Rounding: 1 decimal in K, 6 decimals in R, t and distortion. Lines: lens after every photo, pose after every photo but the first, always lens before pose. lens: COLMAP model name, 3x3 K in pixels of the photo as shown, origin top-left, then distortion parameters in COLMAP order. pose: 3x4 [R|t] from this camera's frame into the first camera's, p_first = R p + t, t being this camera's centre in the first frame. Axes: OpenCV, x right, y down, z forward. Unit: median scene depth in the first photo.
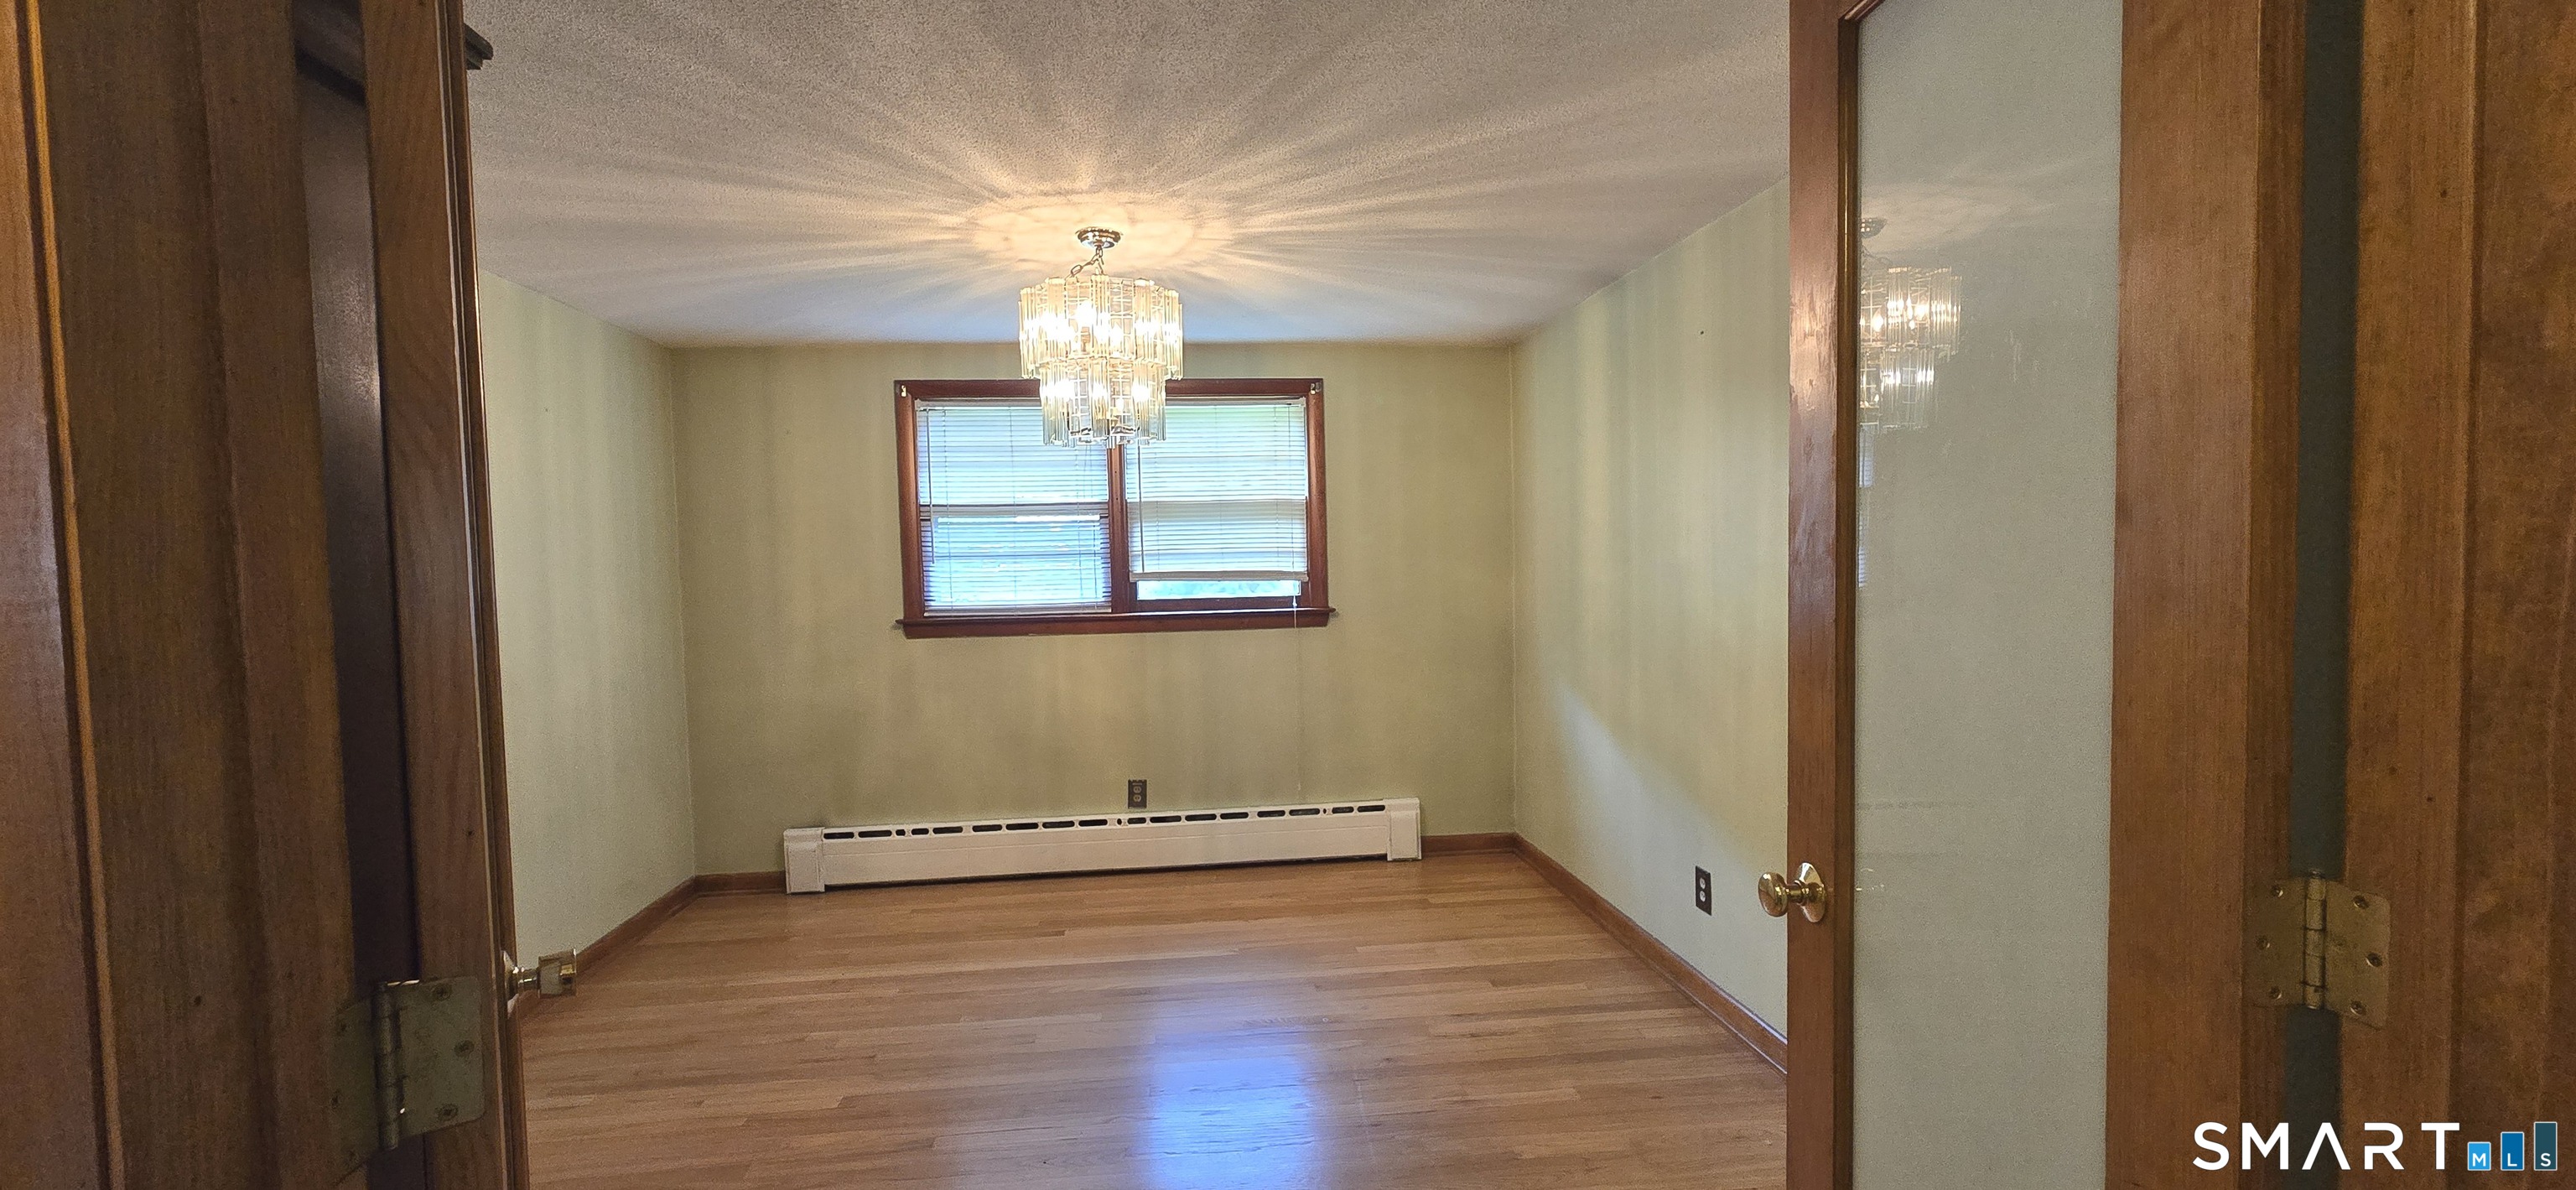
lens RADIAL K [[1058.1, 0, 1269.5], [0, 1058.1, 596.4], [0, 0, 1]] dist [0.002941, 0.000615]
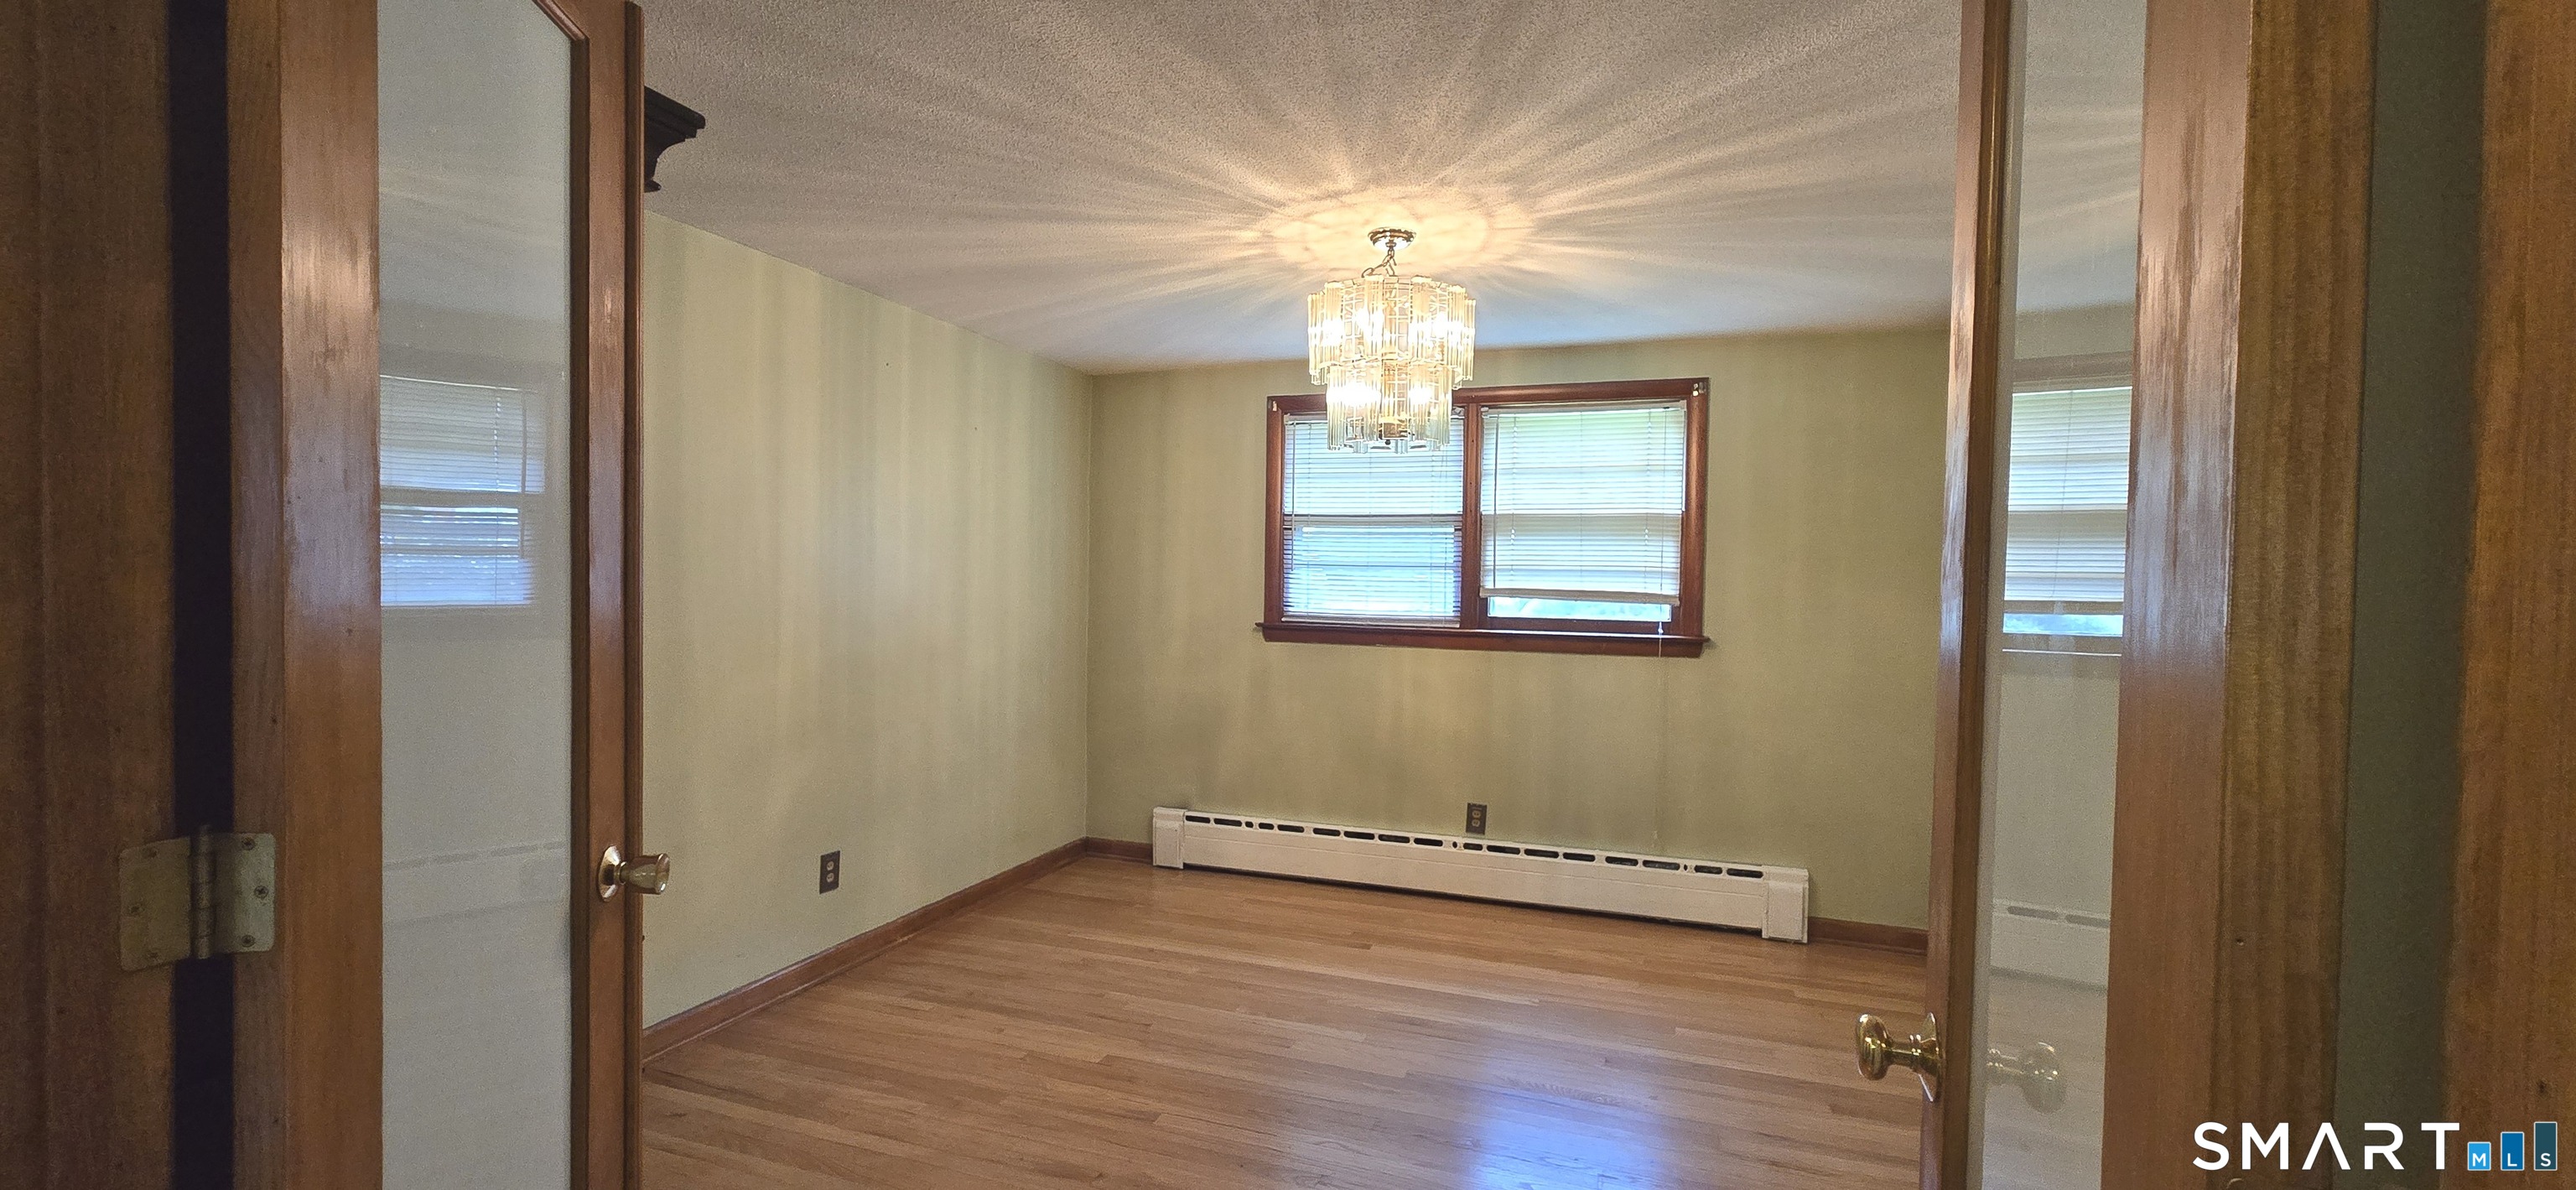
lens RADIAL K [[1058.1, 0, 1267.1], [0, 1058.1, 597.2], [0, 0, 1]] dist [0.002941, 0.000615]
pose [[0.899278, 0.046353, -0.434913, 0.122307], [-0.054629, 0.998485, -0.006539, 0.003303], [0.433952, 0.029639, 0.900448, 0.055137]]
